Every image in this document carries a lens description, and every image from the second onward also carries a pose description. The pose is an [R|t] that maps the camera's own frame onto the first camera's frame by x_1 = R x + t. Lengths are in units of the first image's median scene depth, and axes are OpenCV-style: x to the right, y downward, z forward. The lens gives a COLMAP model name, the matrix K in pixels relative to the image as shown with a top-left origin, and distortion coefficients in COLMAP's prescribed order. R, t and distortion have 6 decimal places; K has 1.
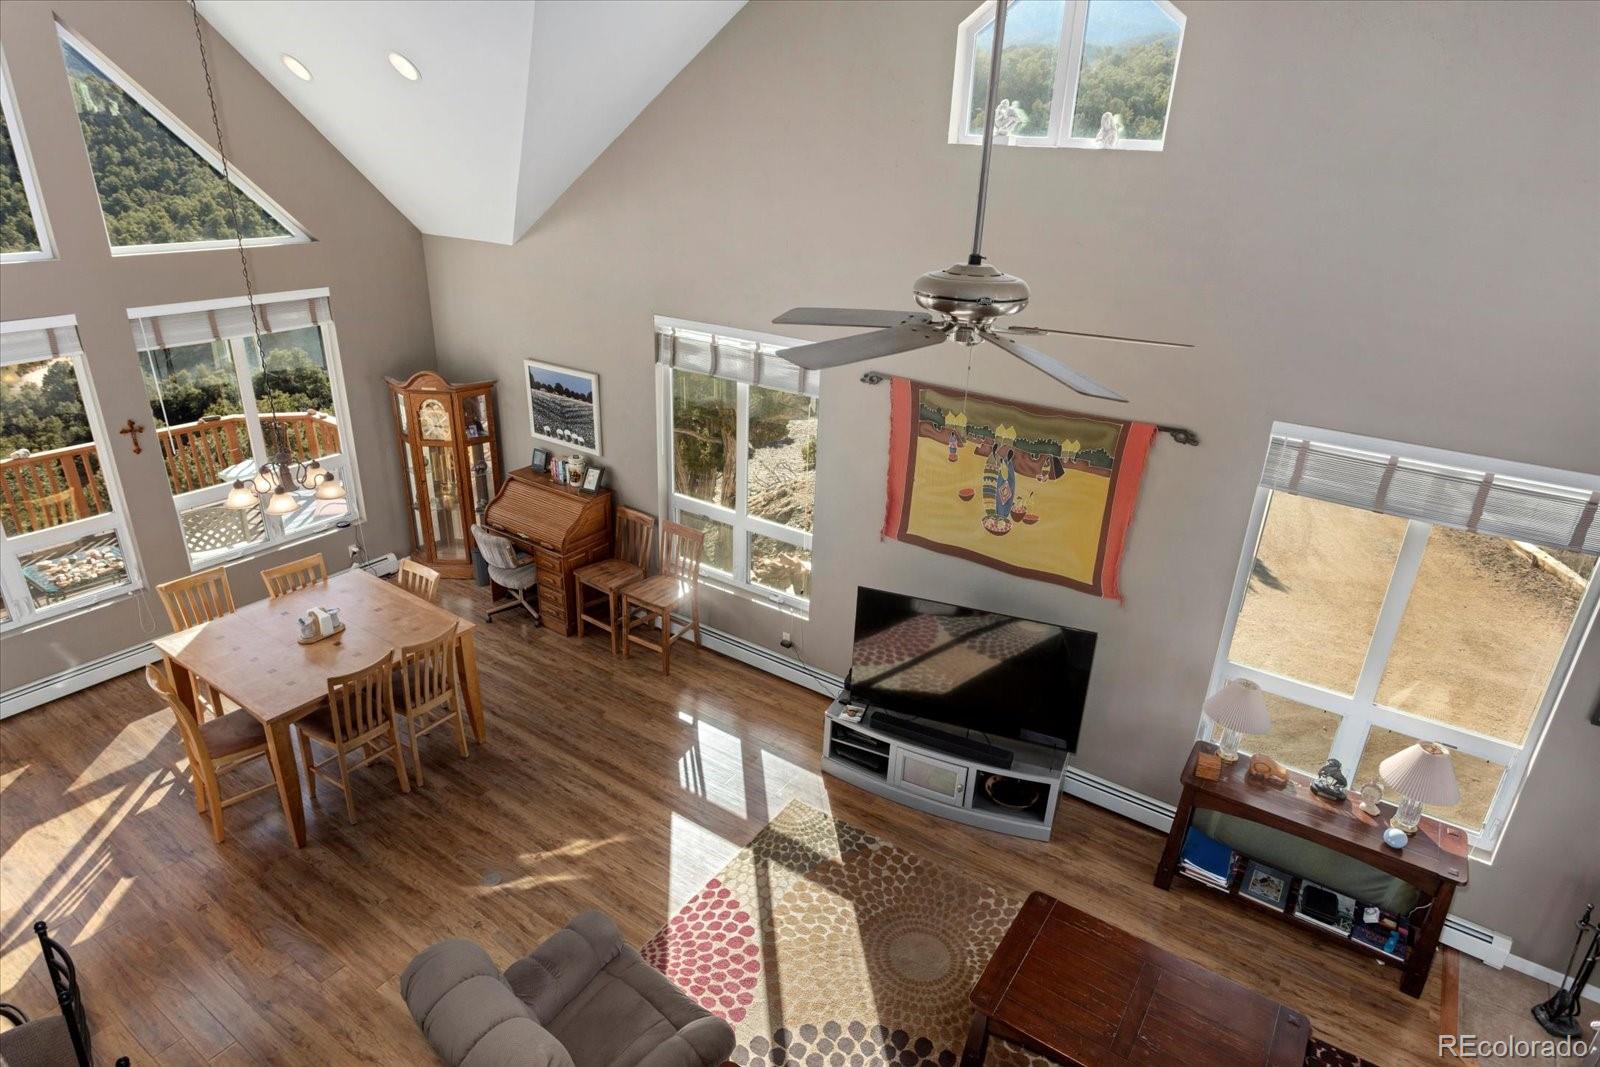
lens RADIAL K [[926.8, 0, 800.0], [0, 926.8, 533.5], [0, 0, 1]] dist [-0.001771, -0.000112]
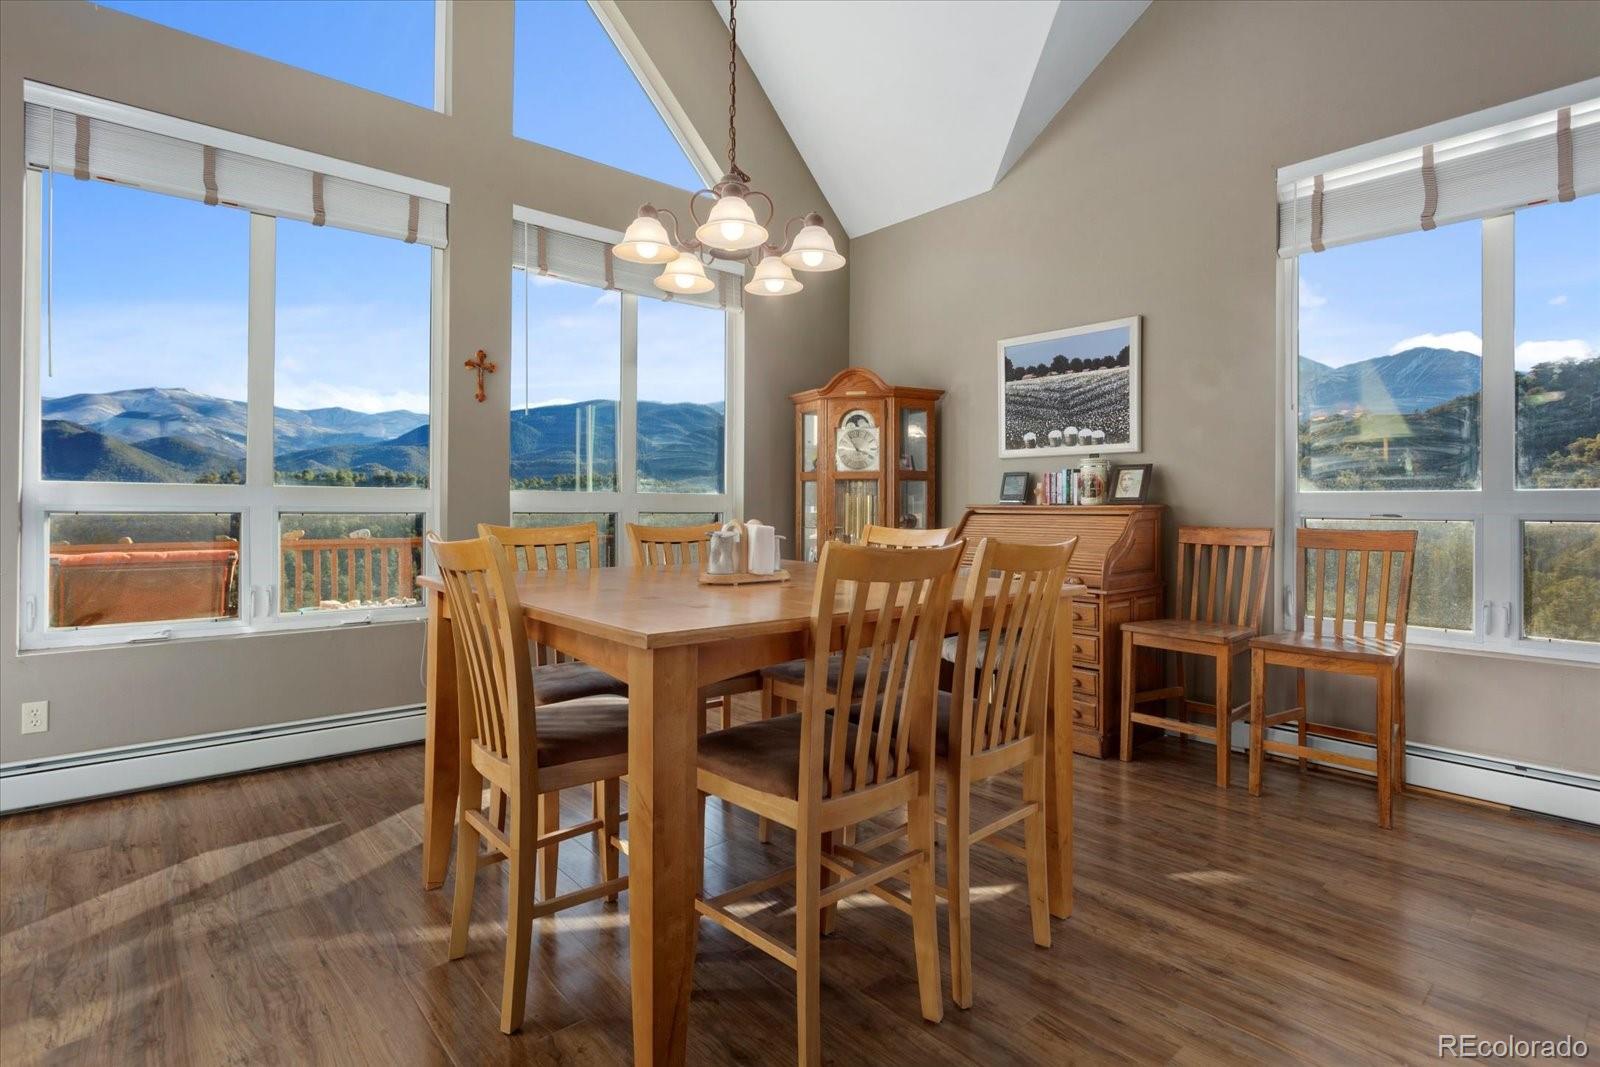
lens RADIAL K [[802.5, 0, 801.2], [0, 802.5, 502.1], [0, 0, 1]] dist [-0.013139, -0.000041]
pose [[0.967539, -0.028976, -0.251053, -0.299064], [-0.074926, 0.915852, -0.394463, 0.170890], [0.241358, 0.400469, 0.883952, 0.495911]]
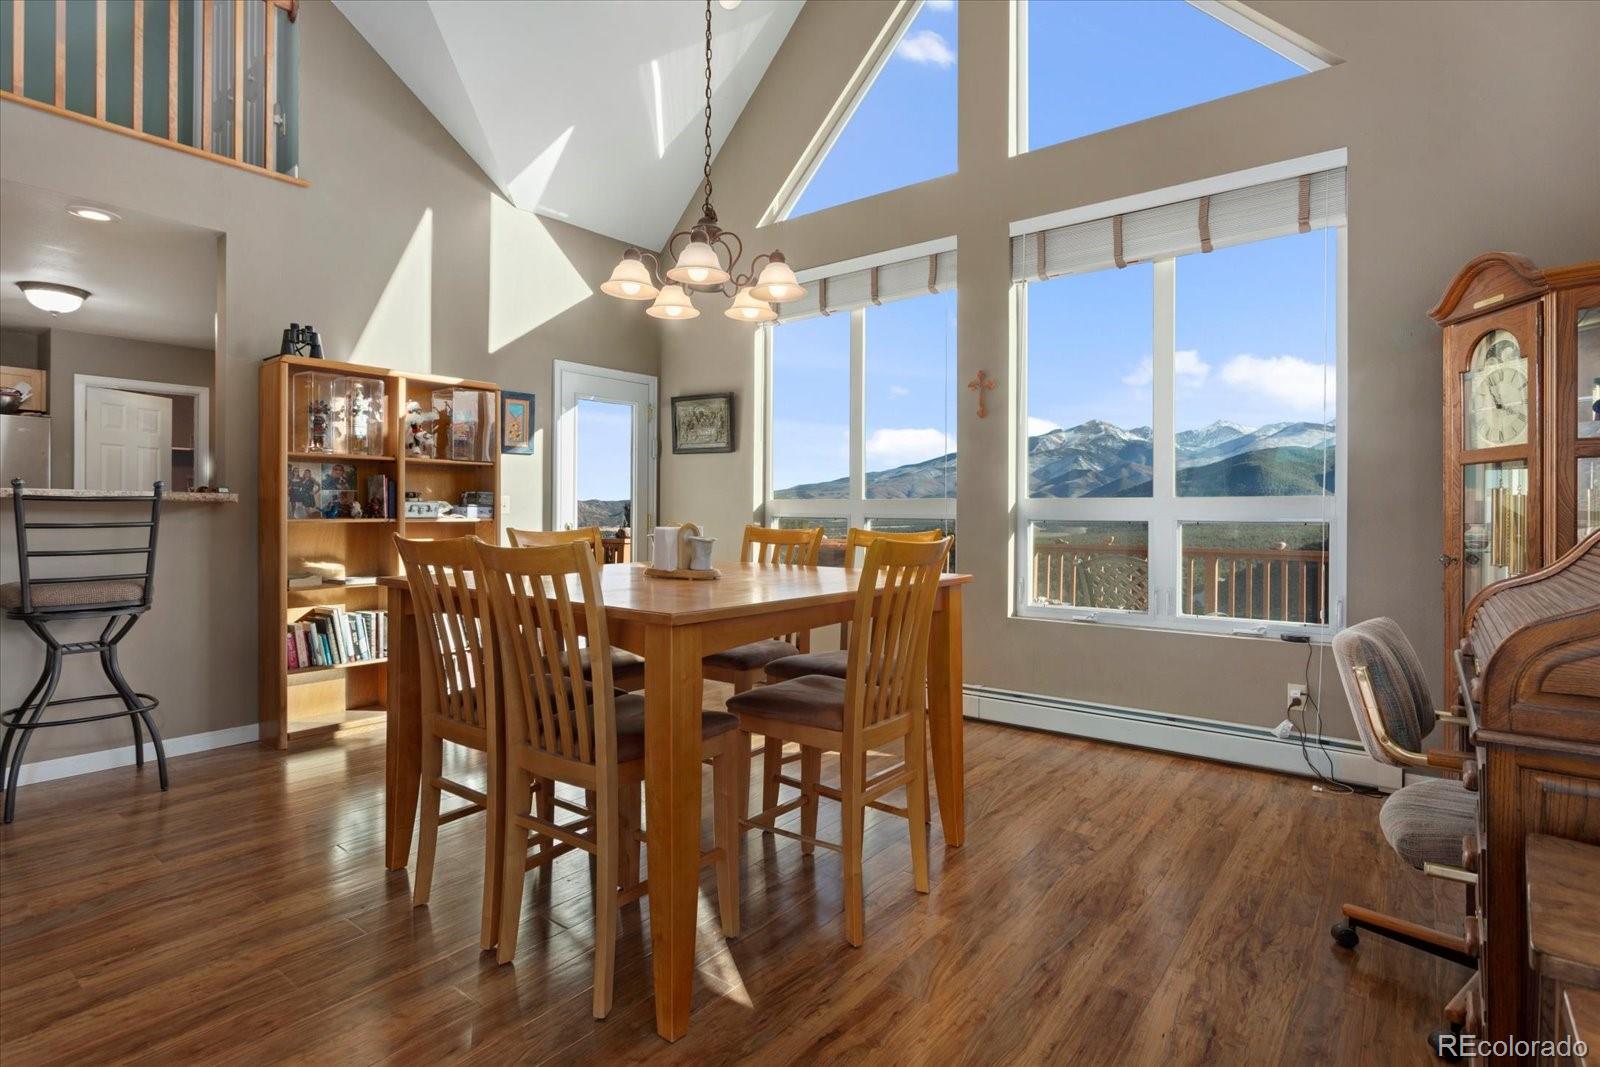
lens RADIAL K [[798.8, 0, 800.2], [0, 798.8, 516.3], [0, 0, 1]] dist [-0.004309, -0.000071]
pose [[-0.057318, -0.028377, -0.997953, -0.061489], [-0.398759, 0.917050, -0.003173, 0.040446], [0.915263, 0.397761, -0.063879, 0.821492]]
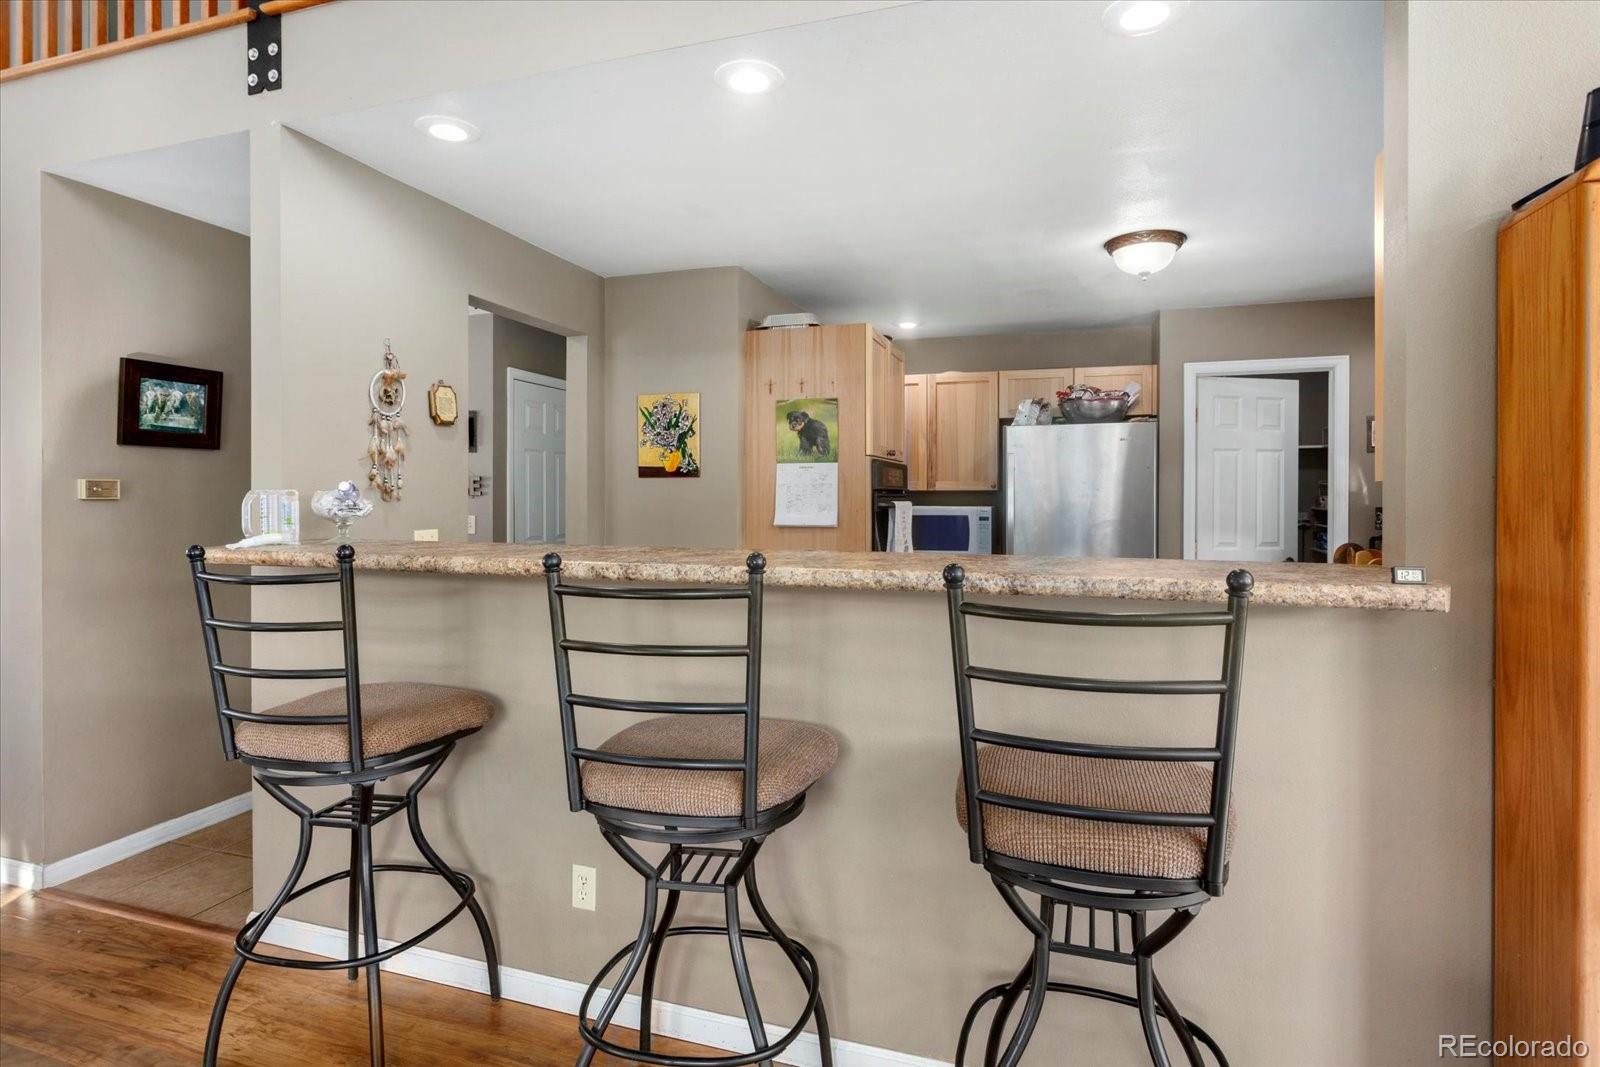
lens RADIAL K [[822.1, 0, 796.8], [0, 822.1, 503.4], [0, 0, 1]] dist [-0.002551, -0.000252]
pose [[-0.957878, -0.029166, -0.285689, -0.328833], [-0.139328, 0.917098, 0.373522, 0.097269], [0.251111, 0.397594, -0.882532, 0.594818]]
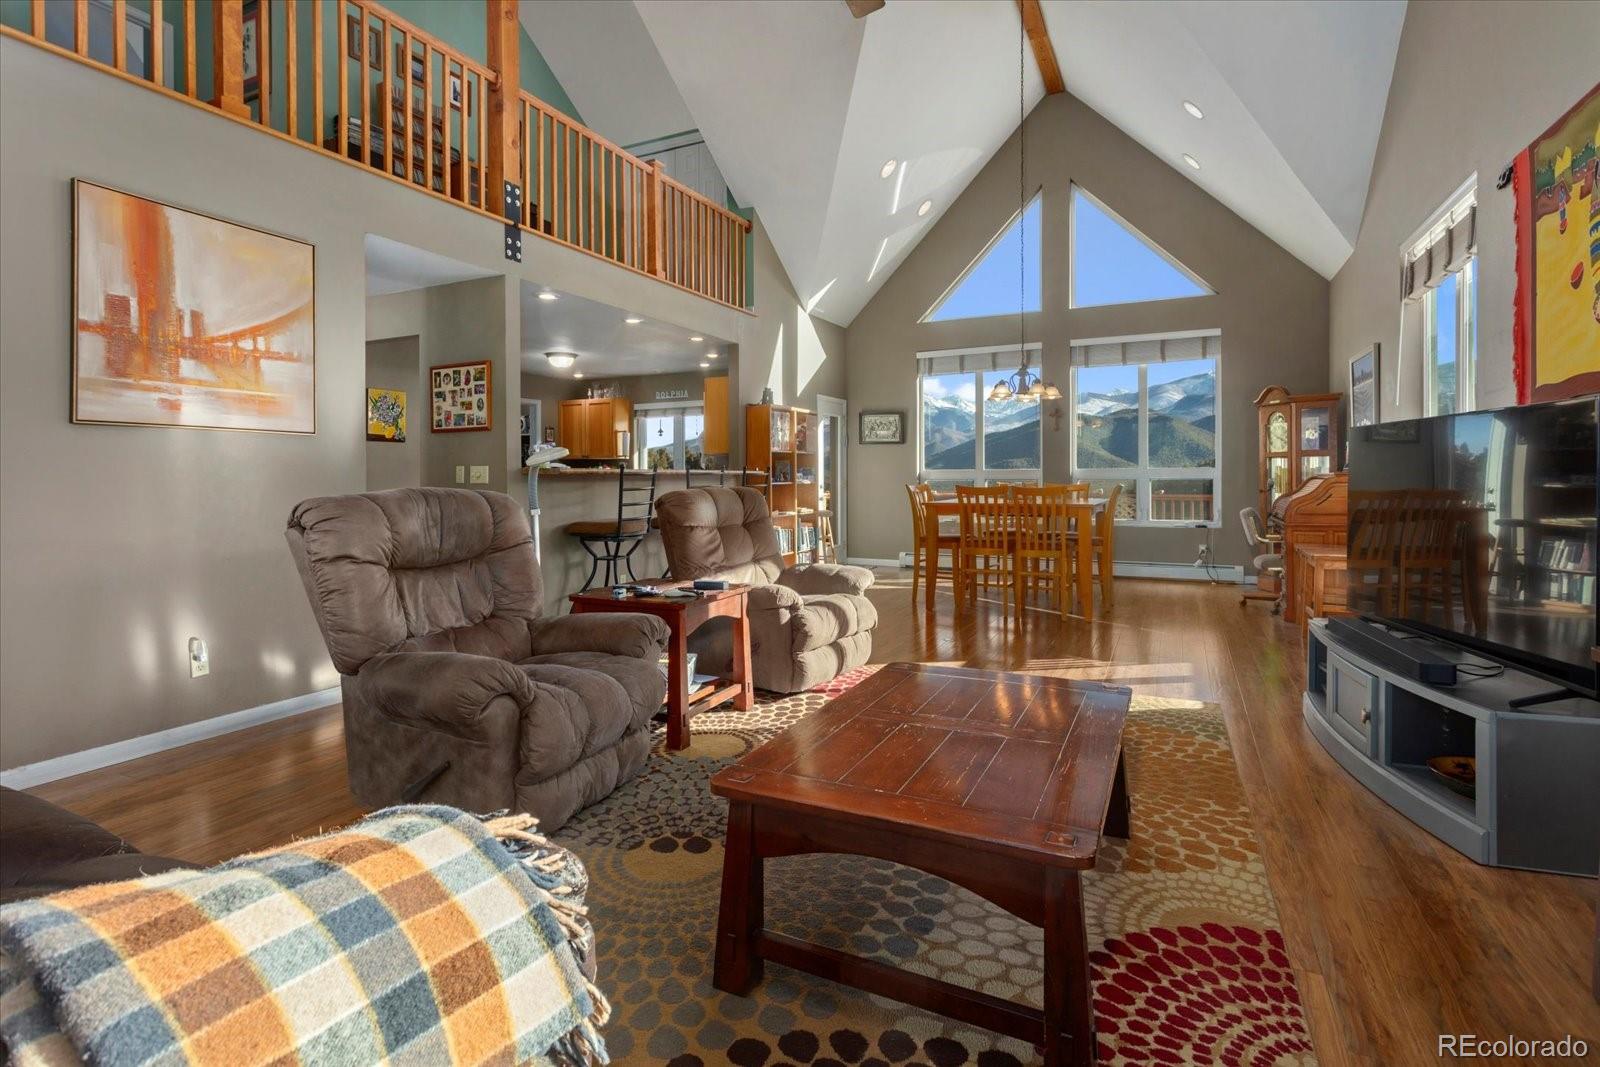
lens RADIAL K [[783.1, 0, 793.1], [0, 783.1, 481.7], [0, 0, 1]] dist [0.016180, 0.000044]
pose [[0.145175, -0.027490, -0.989024, 0.460316], [-0.377404, 0.922496, -0.081038, 0.233806], [0.914599, 0.385026, 0.123549, 0.405453]]
